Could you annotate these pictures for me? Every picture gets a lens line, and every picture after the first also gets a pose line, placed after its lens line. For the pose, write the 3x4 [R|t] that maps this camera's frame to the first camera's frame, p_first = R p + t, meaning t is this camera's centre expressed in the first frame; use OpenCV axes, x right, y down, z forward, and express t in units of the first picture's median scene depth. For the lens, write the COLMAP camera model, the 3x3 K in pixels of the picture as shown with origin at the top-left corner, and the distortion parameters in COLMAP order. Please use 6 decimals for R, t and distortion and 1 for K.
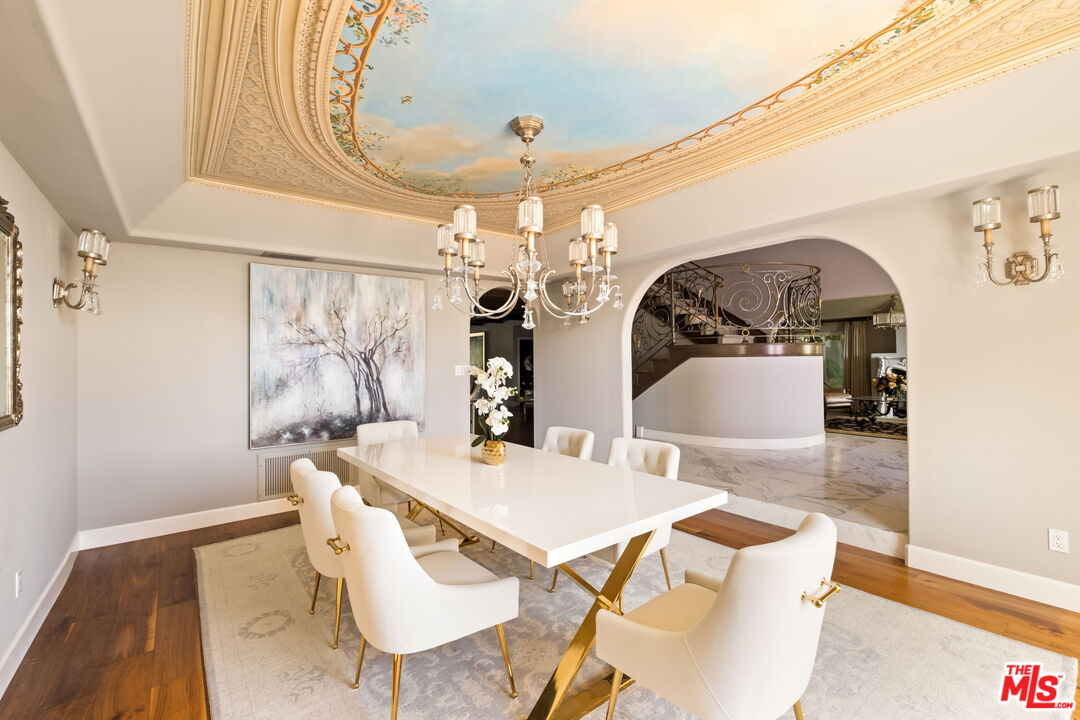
lens RADIAL K [[509.1, 0, 538.7], [0, 509.1, 360.8], [0, 0, 1]] dist [-0.007408, -0.002431]
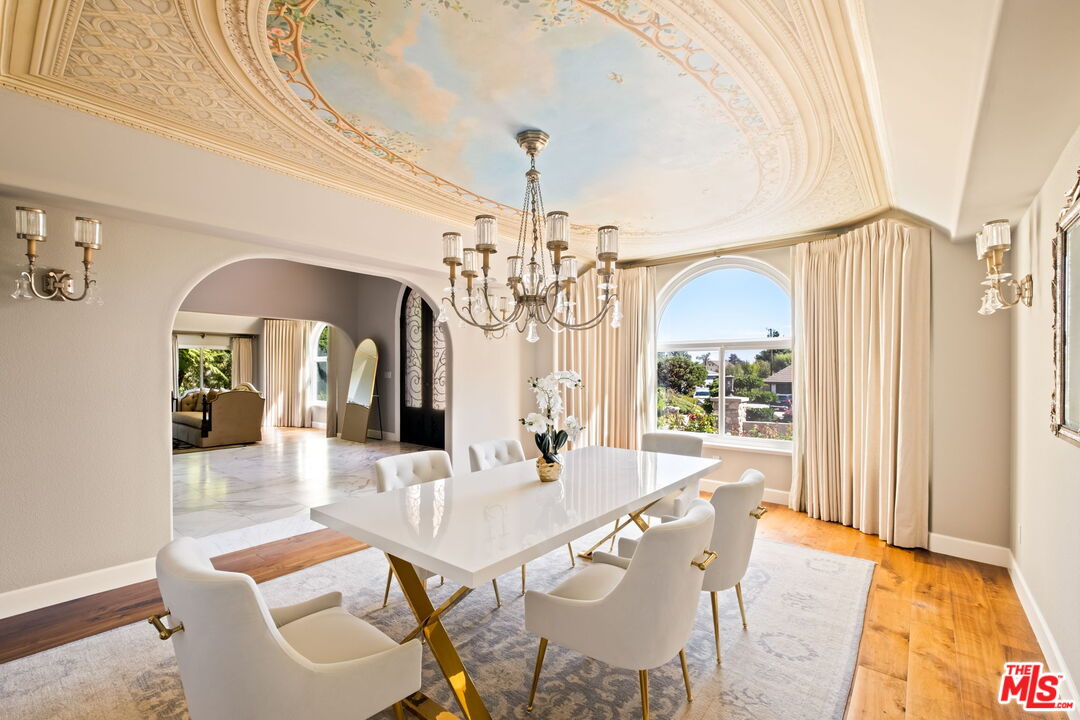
lens RADIAL K [[468.6, 0, 548.0], [0, 468.6, 376.9], [0, 0, 1]] dist [-0.019491, 0.001710]
pose [[-0.263944, 0.004475, 0.964528, -0.734077], [-0.003392, 0.999979, -0.005568, 0.012462], [-0.964532, -0.004741, -0.263923, 0.961210]]
